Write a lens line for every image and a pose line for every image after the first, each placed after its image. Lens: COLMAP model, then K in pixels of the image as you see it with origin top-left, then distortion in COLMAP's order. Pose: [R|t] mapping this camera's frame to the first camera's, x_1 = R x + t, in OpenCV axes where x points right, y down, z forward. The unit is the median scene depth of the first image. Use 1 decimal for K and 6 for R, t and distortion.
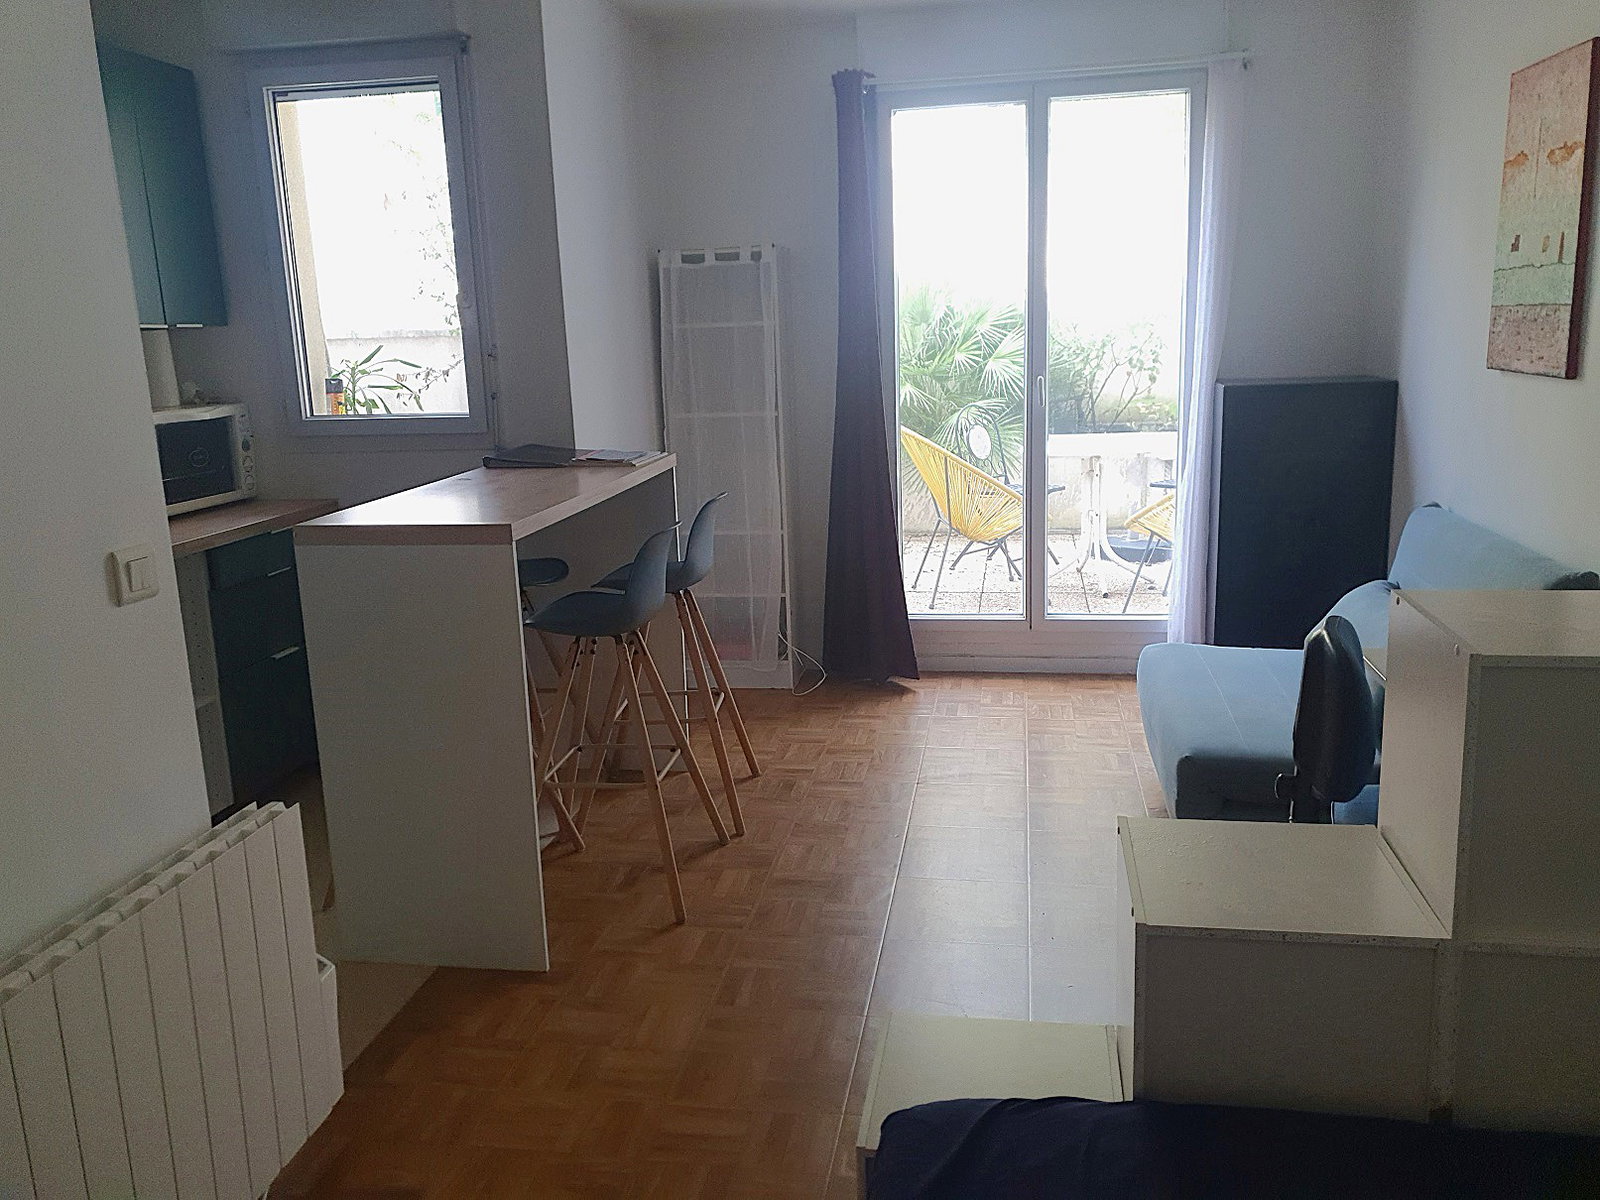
lens RADIAL K [[1225.4, 0, 804.0], [0, 1225.4, 598.8], [0, 0, 1]] dist [0.031610, -0.039948]
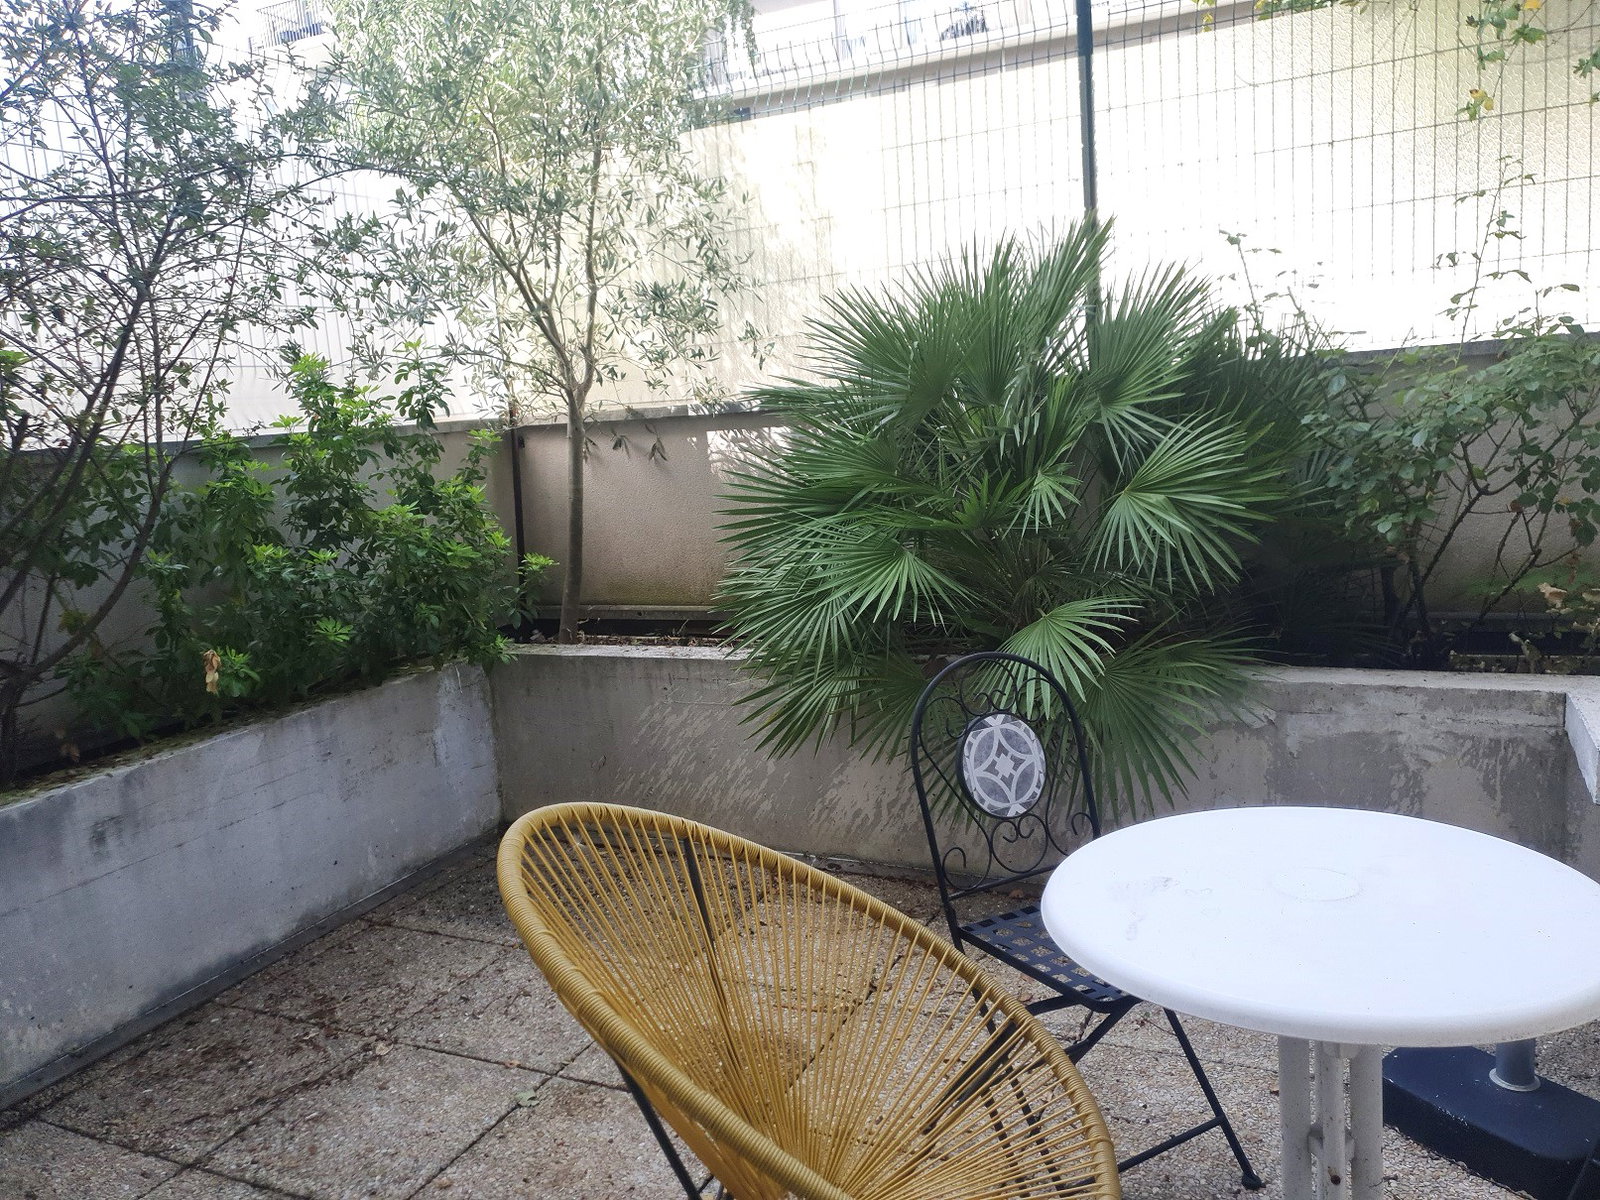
lens RADIAL K [[1225.4, 0, 800.8], [0, 1225.4, 599.3], [0, 0, 1]] dist [0.031610, -0.039948]
pose [[0.959345, 0.006529, -0.282162, 0.247414], [-0.024297, 0.997931, -0.059519, -0.201373], [0.281189, 0.063955, 0.957519, 0.881612]]
